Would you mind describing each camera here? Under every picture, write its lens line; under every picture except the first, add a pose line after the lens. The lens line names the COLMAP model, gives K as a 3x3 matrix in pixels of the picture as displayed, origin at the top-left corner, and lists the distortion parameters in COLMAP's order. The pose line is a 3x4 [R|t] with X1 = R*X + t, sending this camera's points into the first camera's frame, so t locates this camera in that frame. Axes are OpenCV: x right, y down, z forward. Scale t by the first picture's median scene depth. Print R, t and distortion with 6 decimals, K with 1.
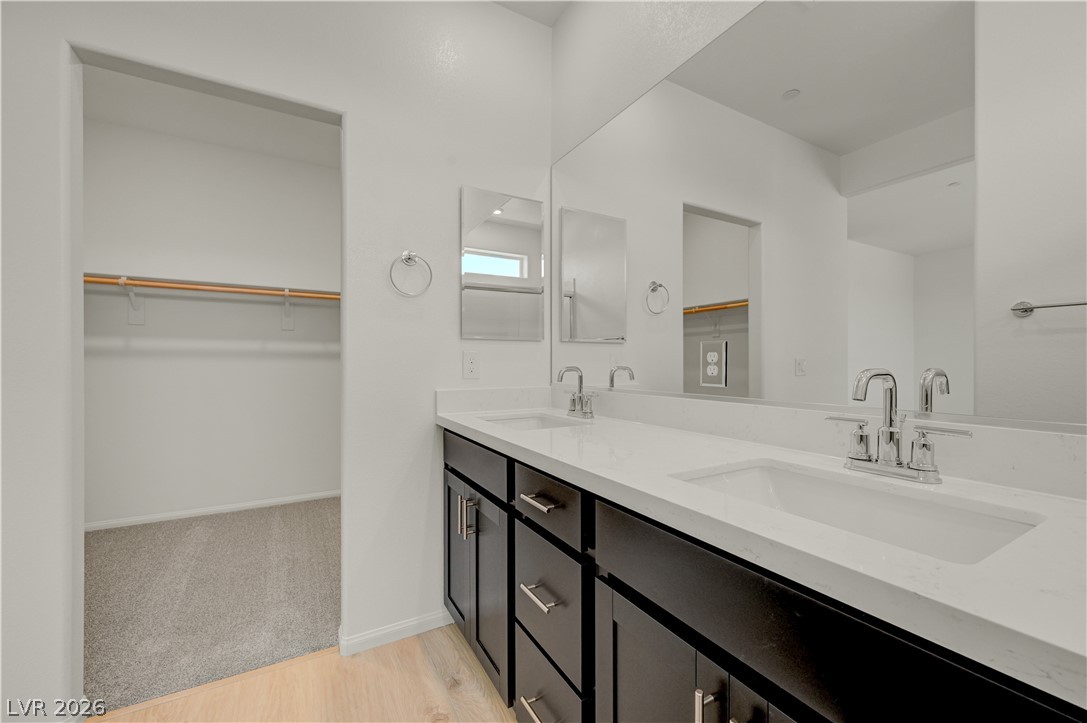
lens RADIAL K [[436.9, 0, 521.5], [0, 436.9, 361.7], [0, 0, 1]] dist [-0.000731, -0.000085]
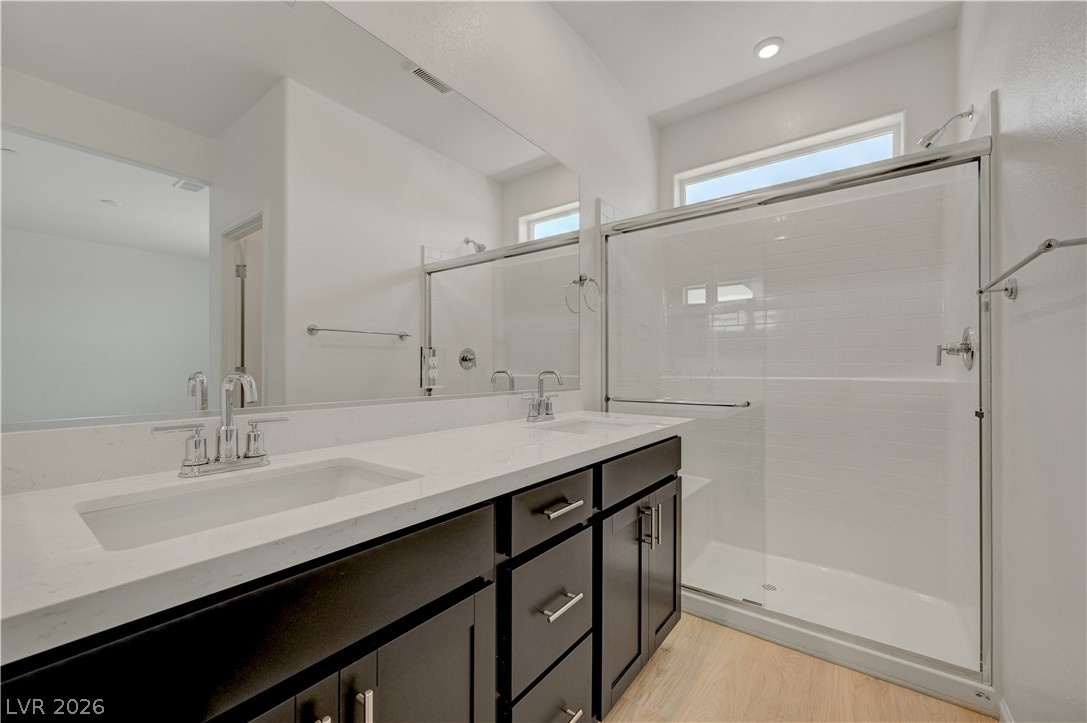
lens RADIAL K [[436.9, 0, 521.5], [0, 436.9, 361.7], [0, 0, 1]] dist [-0.000731, -0.000085]
pose [[-0.377512, 0.004922, 0.925992, -0.480608], [-0.000965, 0.999983, -0.005709, -0.002663], [-0.926004, -0.003049, -0.377501, 0.832323]]
